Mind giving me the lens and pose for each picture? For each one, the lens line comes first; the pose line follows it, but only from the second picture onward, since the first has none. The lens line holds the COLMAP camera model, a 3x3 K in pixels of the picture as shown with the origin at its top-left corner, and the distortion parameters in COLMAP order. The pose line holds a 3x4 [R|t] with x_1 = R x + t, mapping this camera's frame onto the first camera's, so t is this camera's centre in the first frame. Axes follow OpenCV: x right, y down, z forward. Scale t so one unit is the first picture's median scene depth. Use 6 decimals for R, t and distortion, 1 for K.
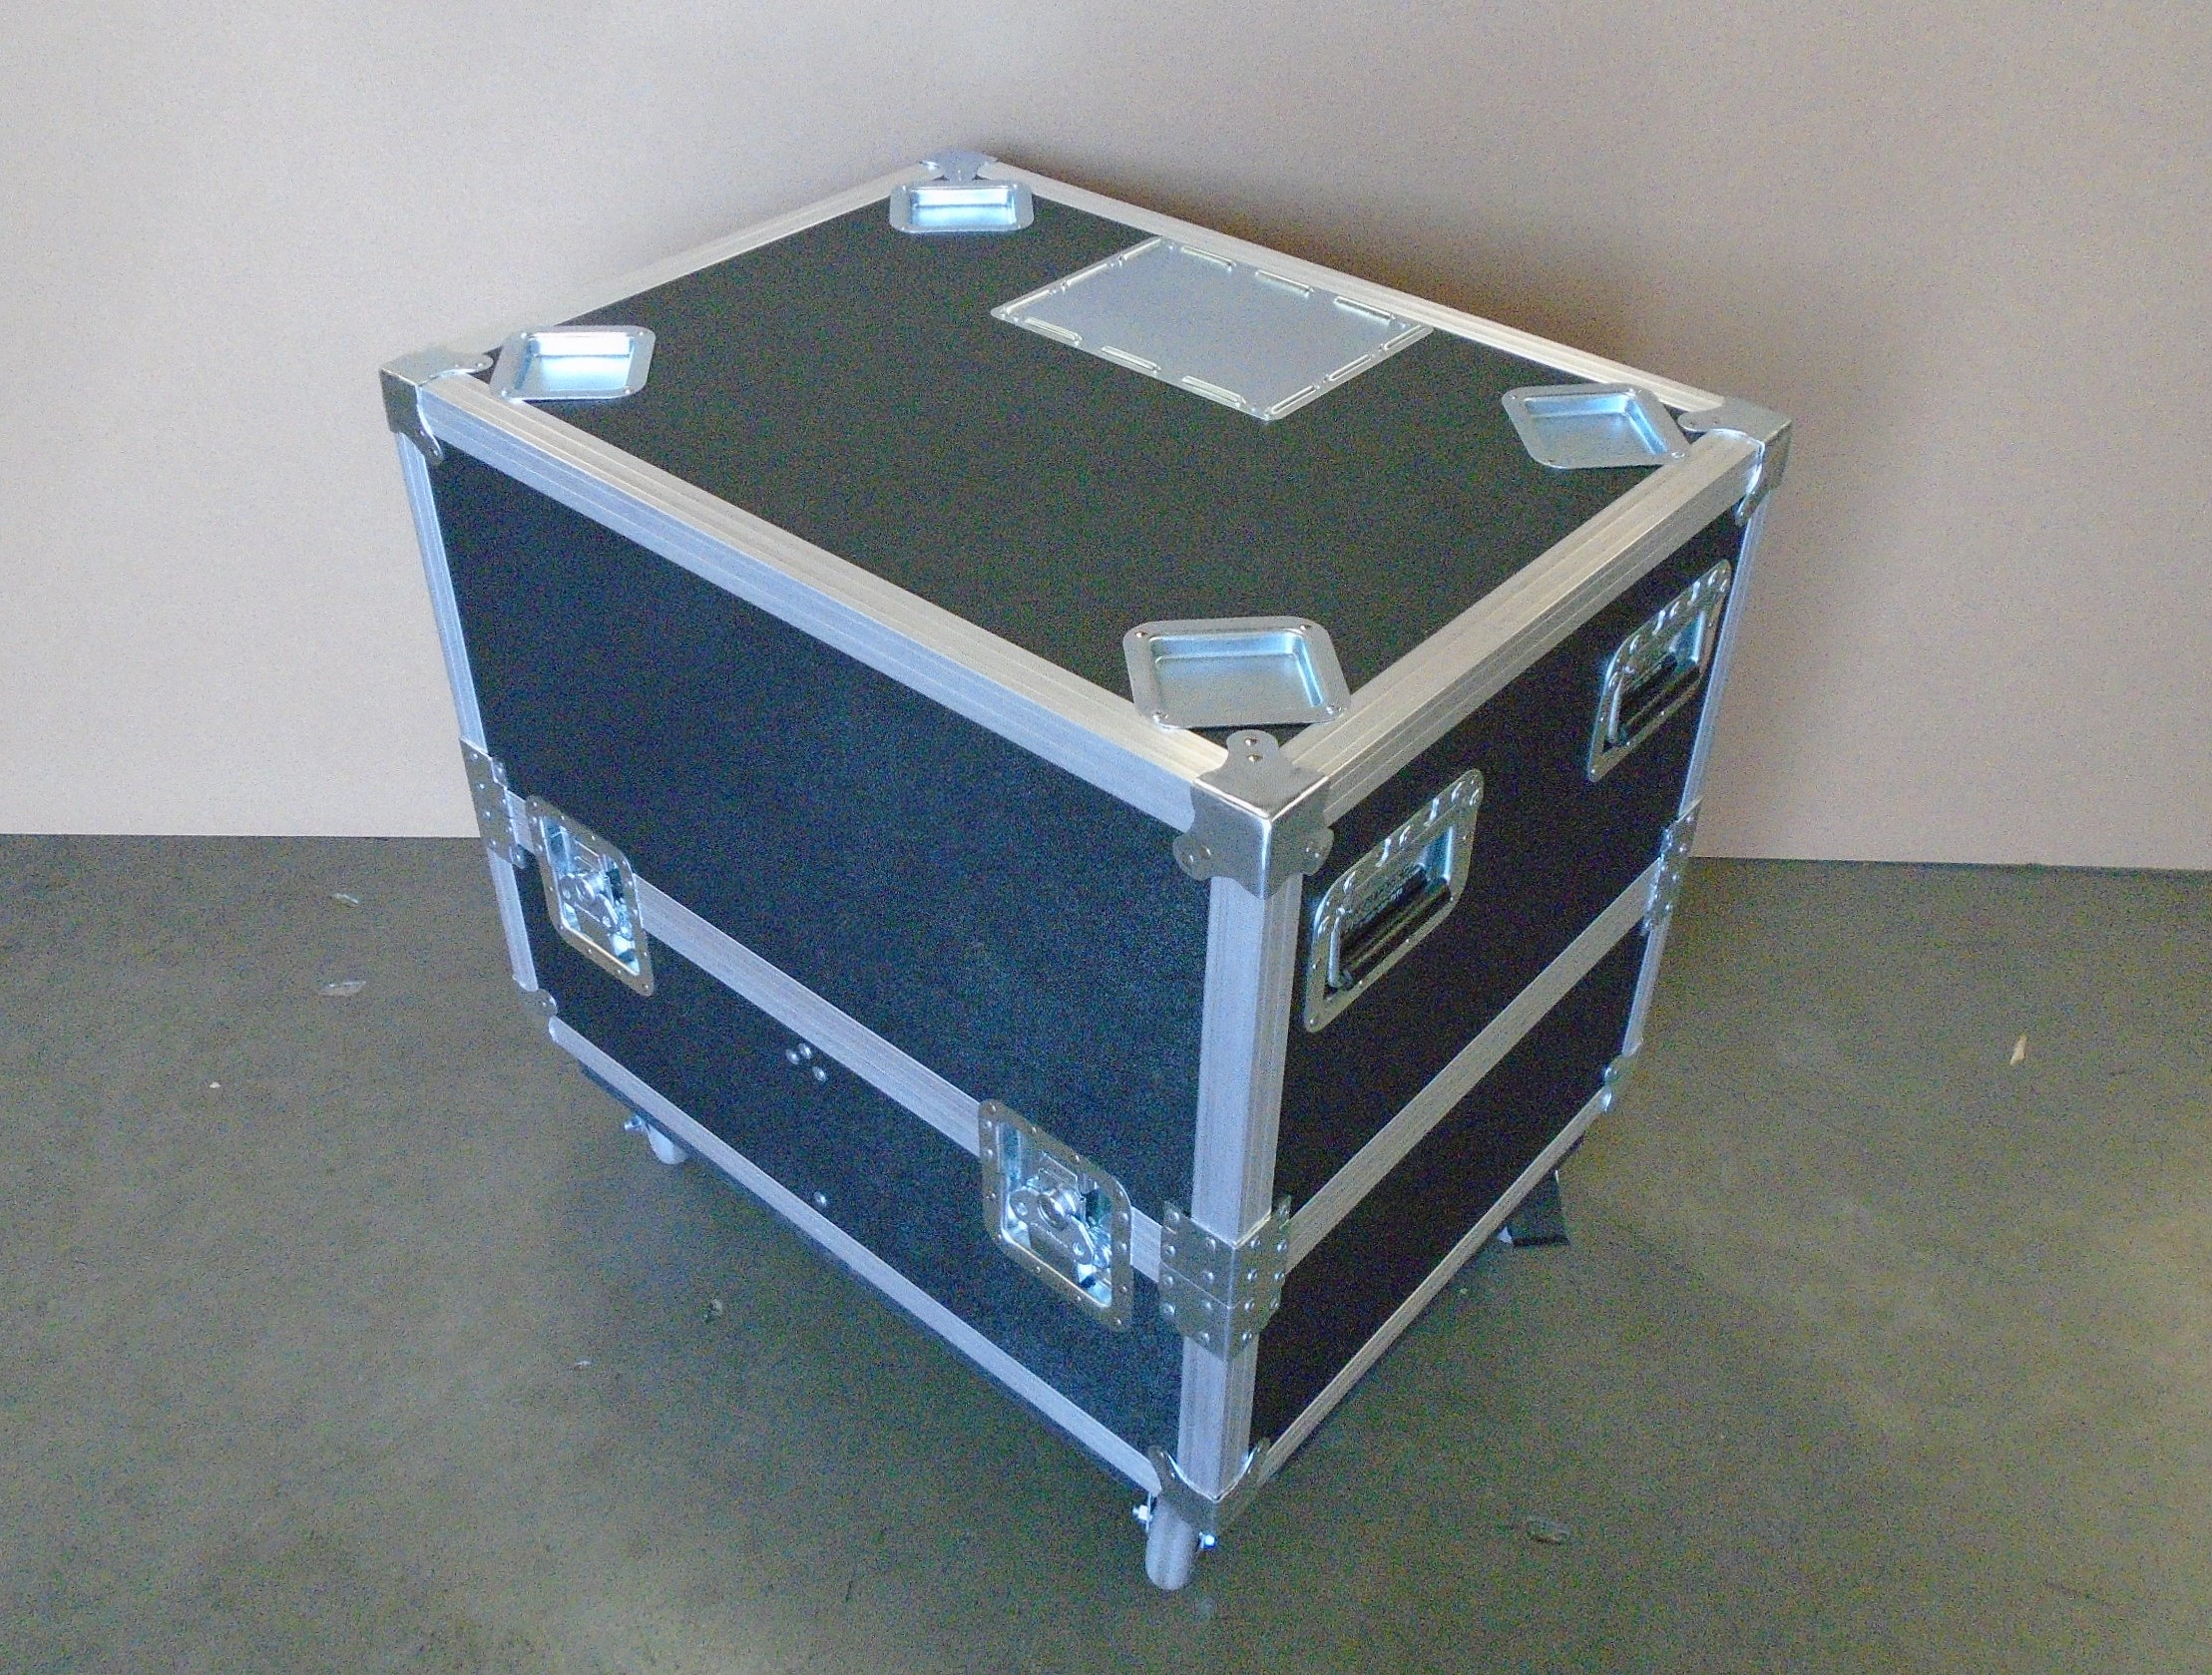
lens RADIAL K [[1976.7, 0, 1095.1], [0, 1976.7, 852.2], [0, 0, 1]] dist [0.005136, 0.000074]
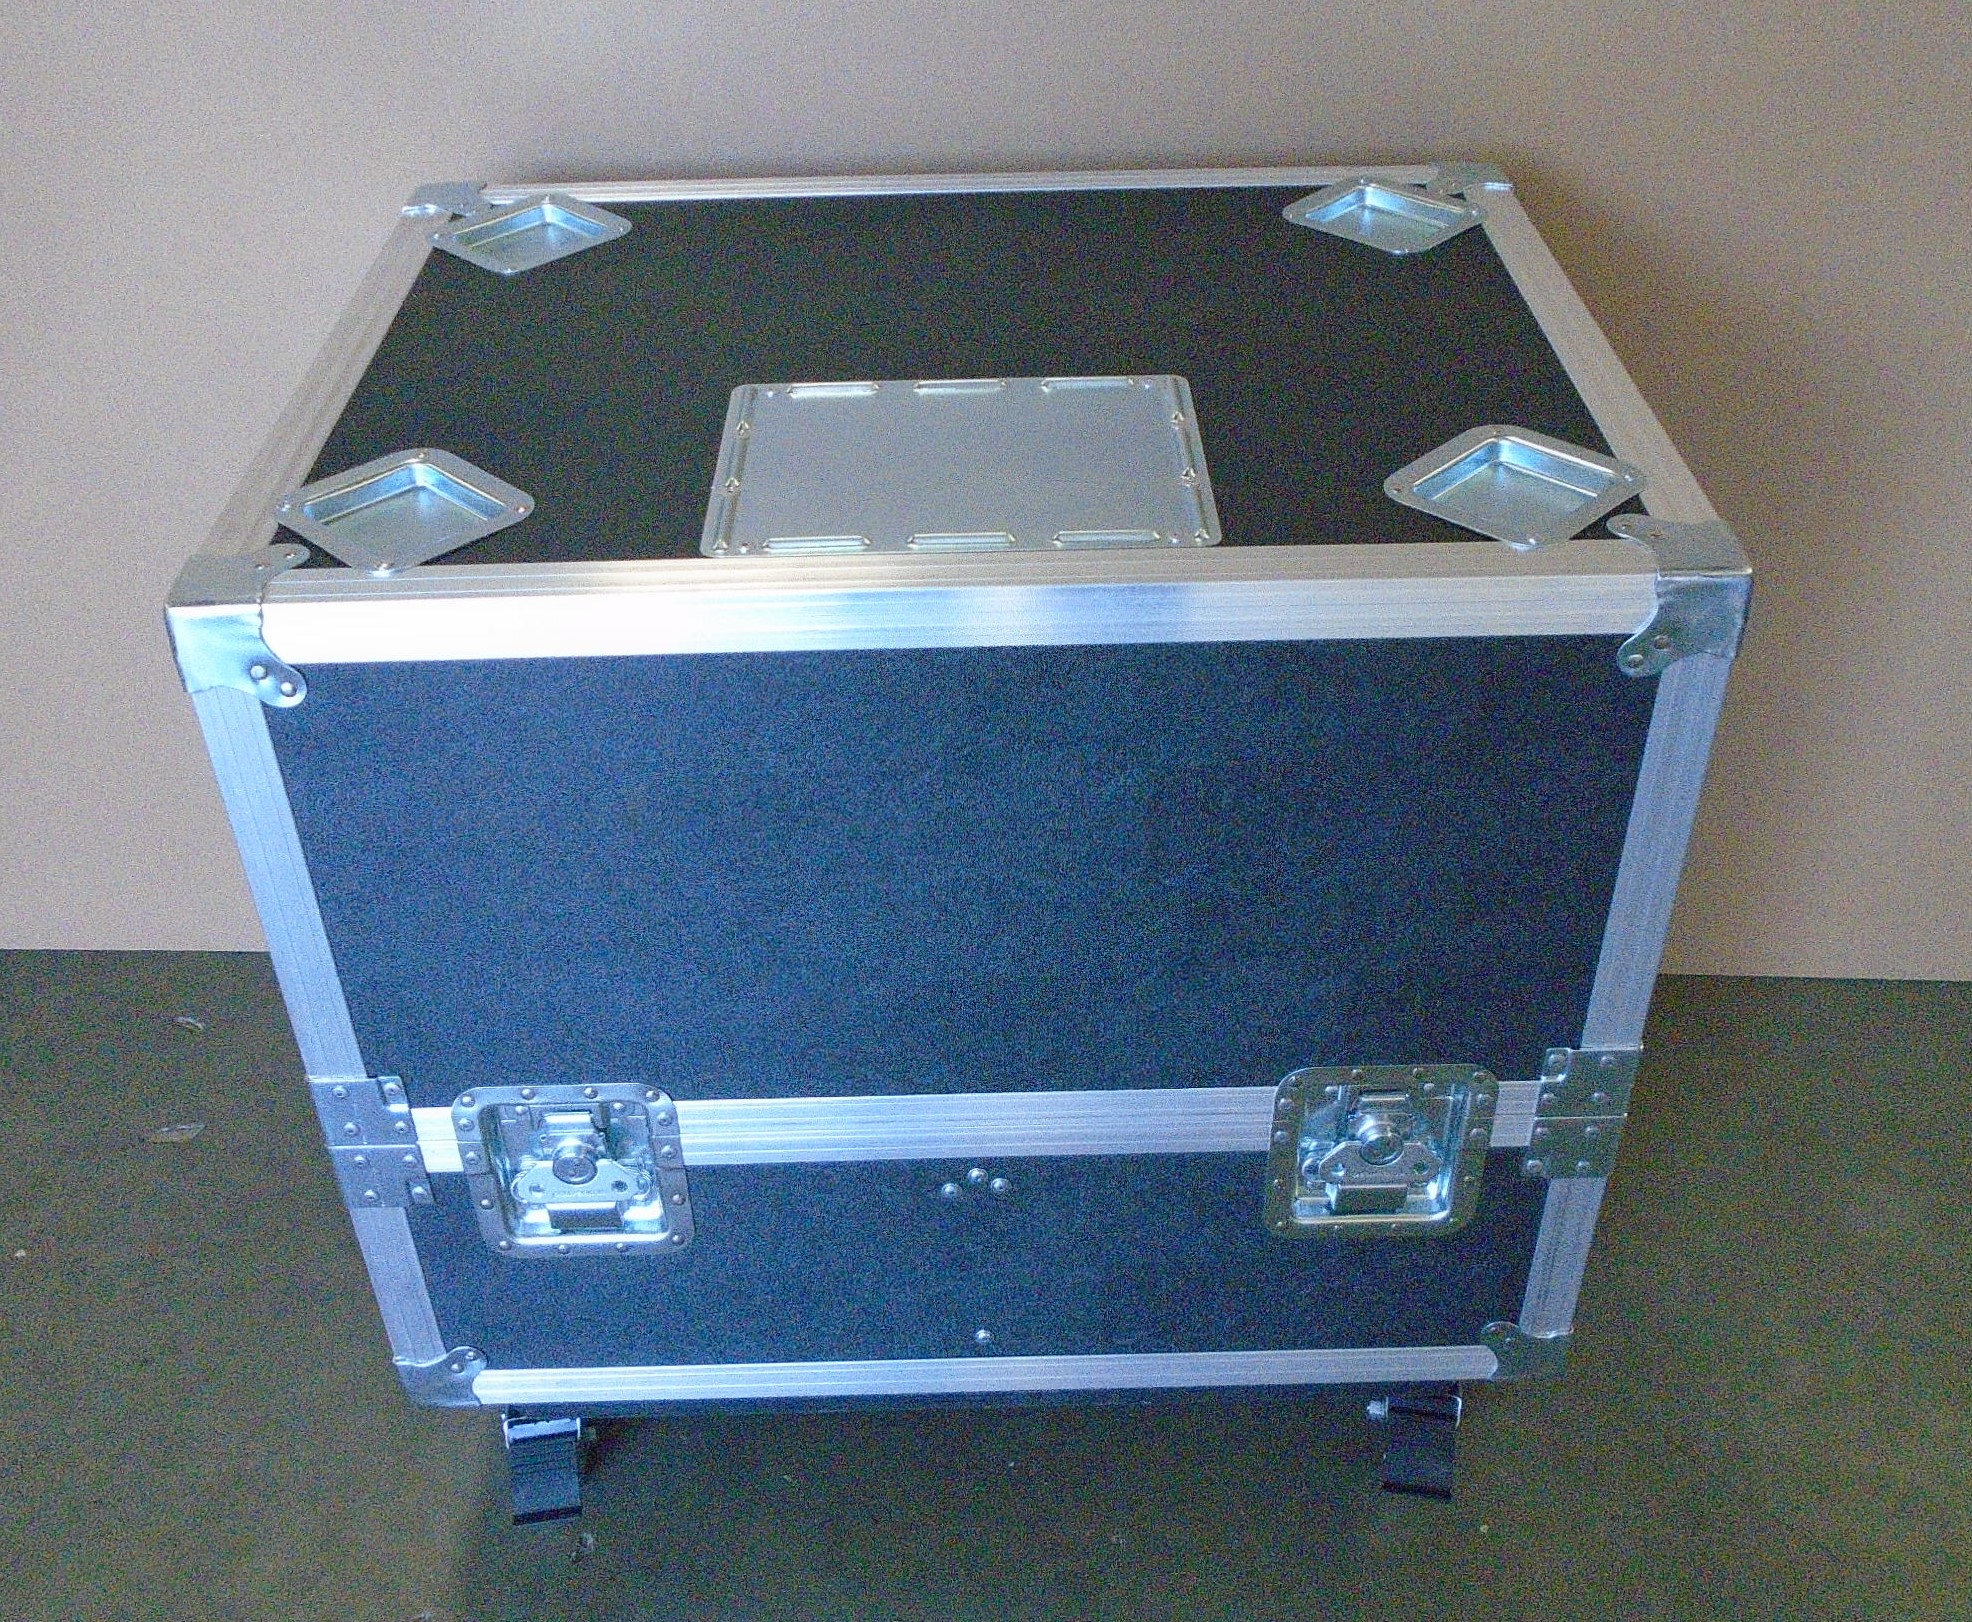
lens RADIAL K [[2012.7, 0, 992.9], [0, 2012.7, 820.1], [0, 0, 1]] dist [-0.036591, 0.000000]
pose [[0.747871, -0.422029, 0.512425, -0.532900], [0.438757, 0.893513, 0.095536, -0.116133], [-0.498178, 0.153382, 0.853401, 0.248275]]
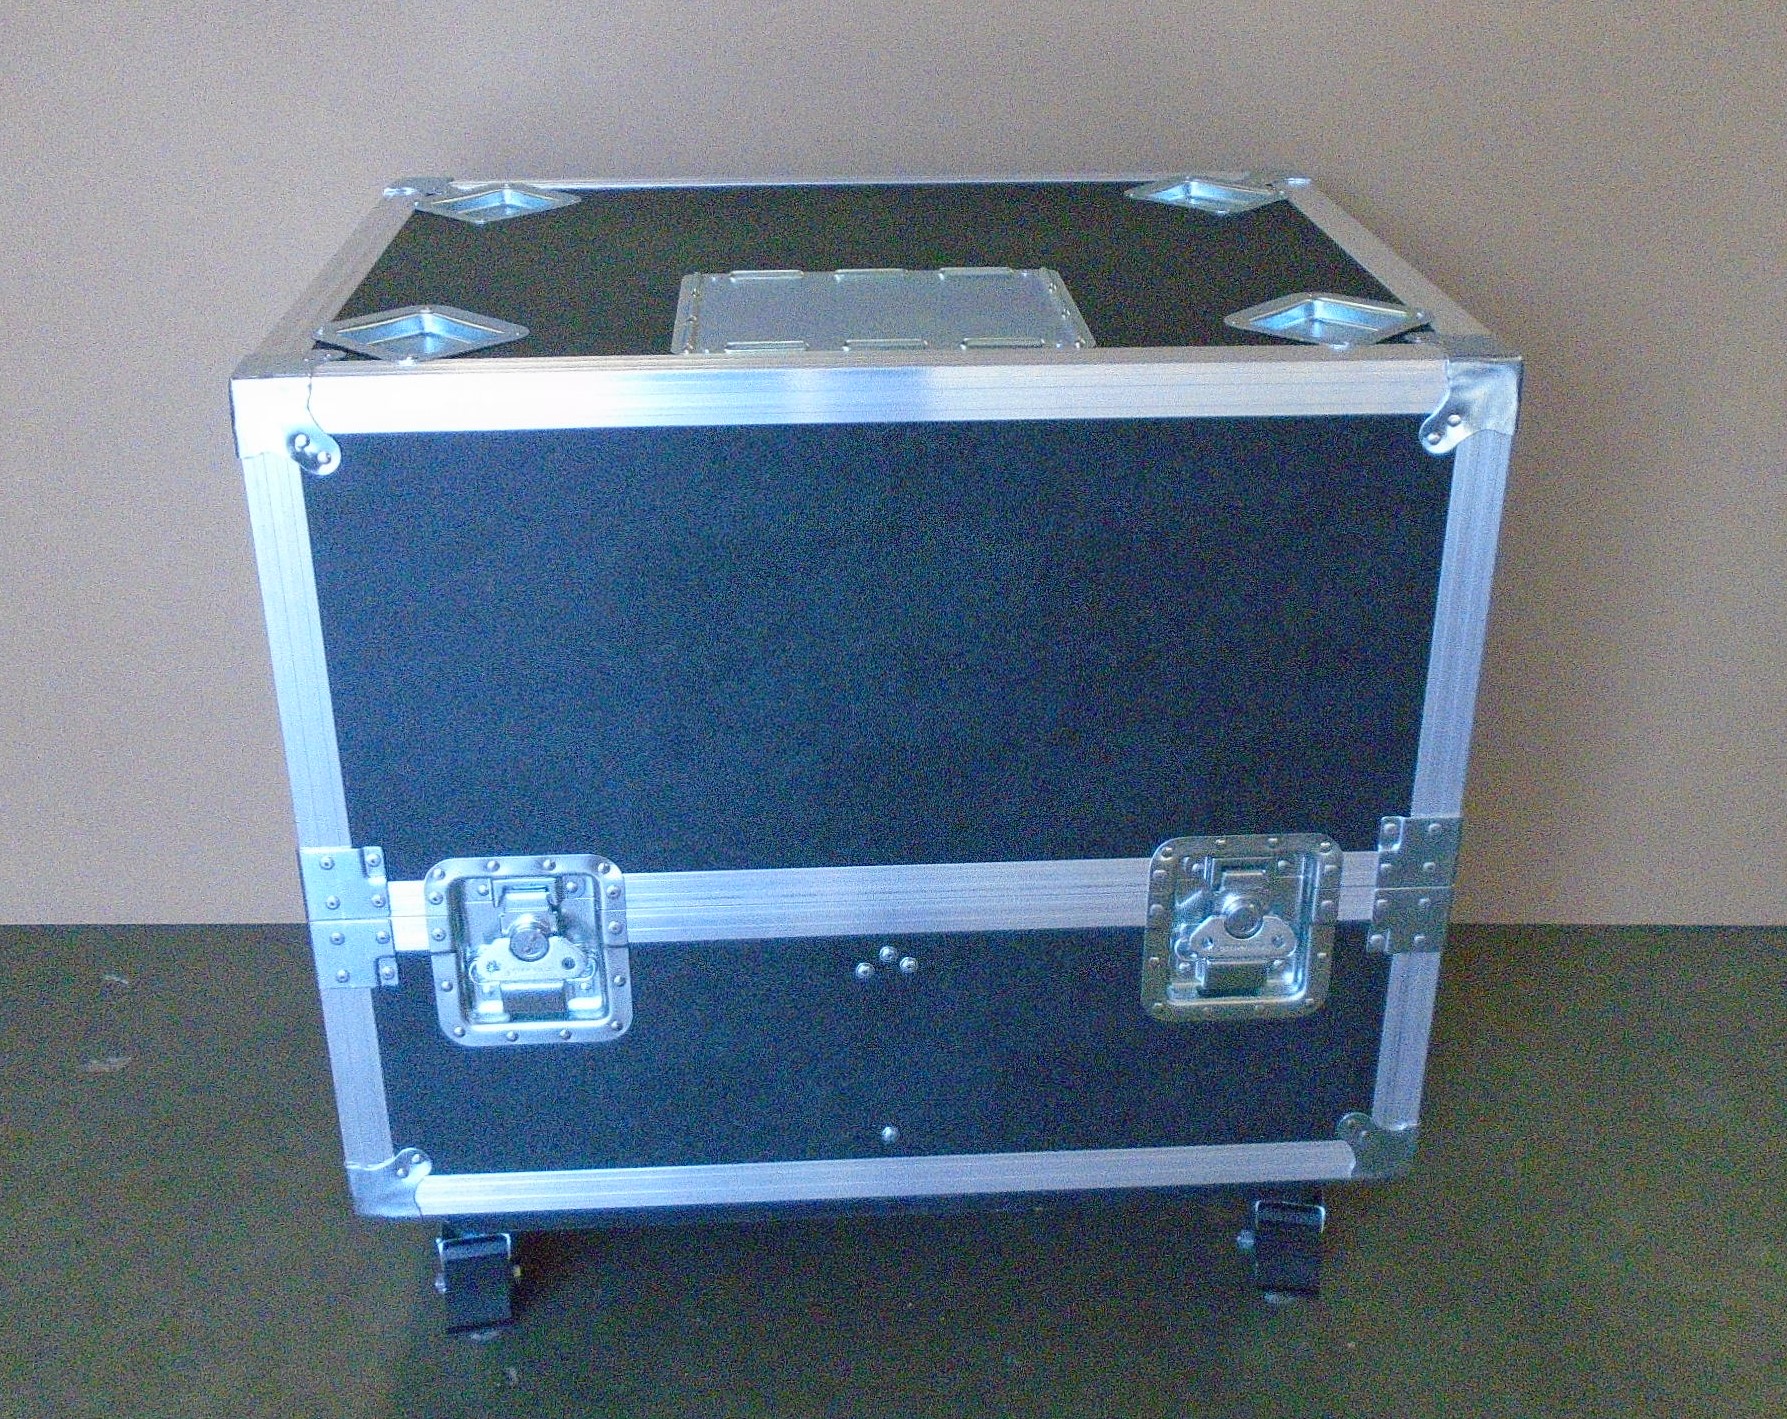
lens RADIAL K [[2012.4, 0, 897.3], [0, 2012.4, 706.4], [0, 0, 1]] dist [-0.039837, 0.000000]
pose [[0.719570, -0.315475, 0.618622, -0.723149], [0.445389, 0.893146, -0.062596, 0.058851], [-0.532773, 0.320570, 0.783191, 0.209939]]
